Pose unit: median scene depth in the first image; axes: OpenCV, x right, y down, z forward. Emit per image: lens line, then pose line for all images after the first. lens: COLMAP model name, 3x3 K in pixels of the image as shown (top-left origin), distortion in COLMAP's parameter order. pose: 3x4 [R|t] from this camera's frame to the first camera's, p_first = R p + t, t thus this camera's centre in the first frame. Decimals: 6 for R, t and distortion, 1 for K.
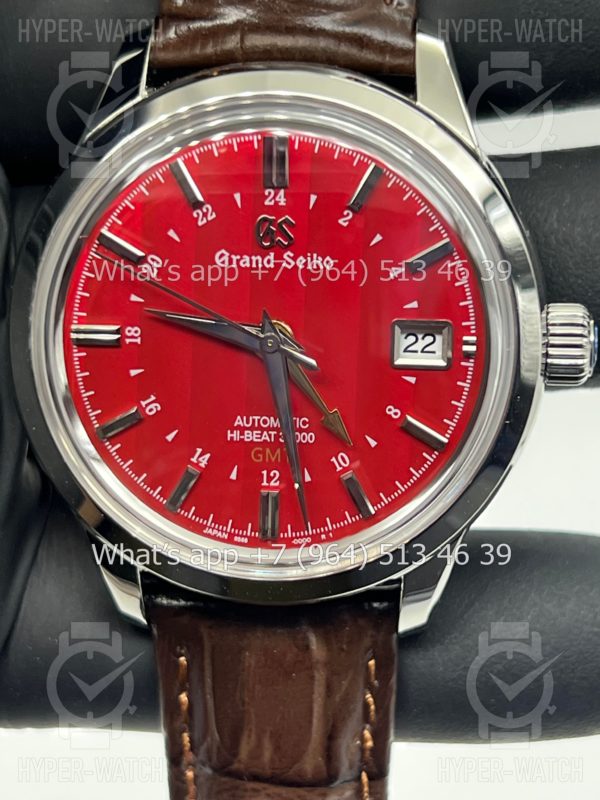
lens RADIAL K [[1822.1, 0, 300.6], [0, 1822.1, 400.0], [0, 0, 1]] dist [0.226432, 0.000000]
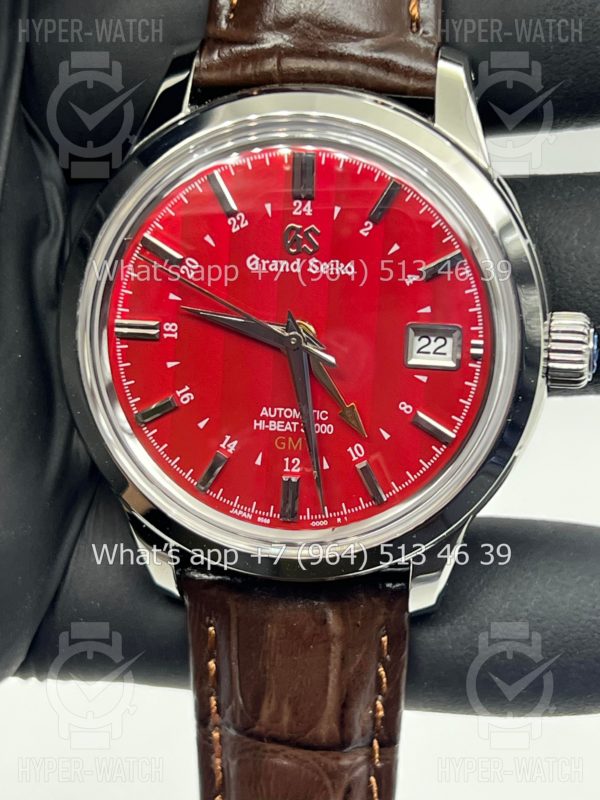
lens RADIAL K [[1822.1, 0, 299.8], [0, 1822.1, 399.3], [0, 0, 1]] dist [0.226432, 0.000000]
pose [[0.997570, 0.030513, -0.062641, 0.055442], [-0.030390, 0.999534, 0.002915, 0.000258], [0.062700, -0.001004, 0.998032, -0.088678]]
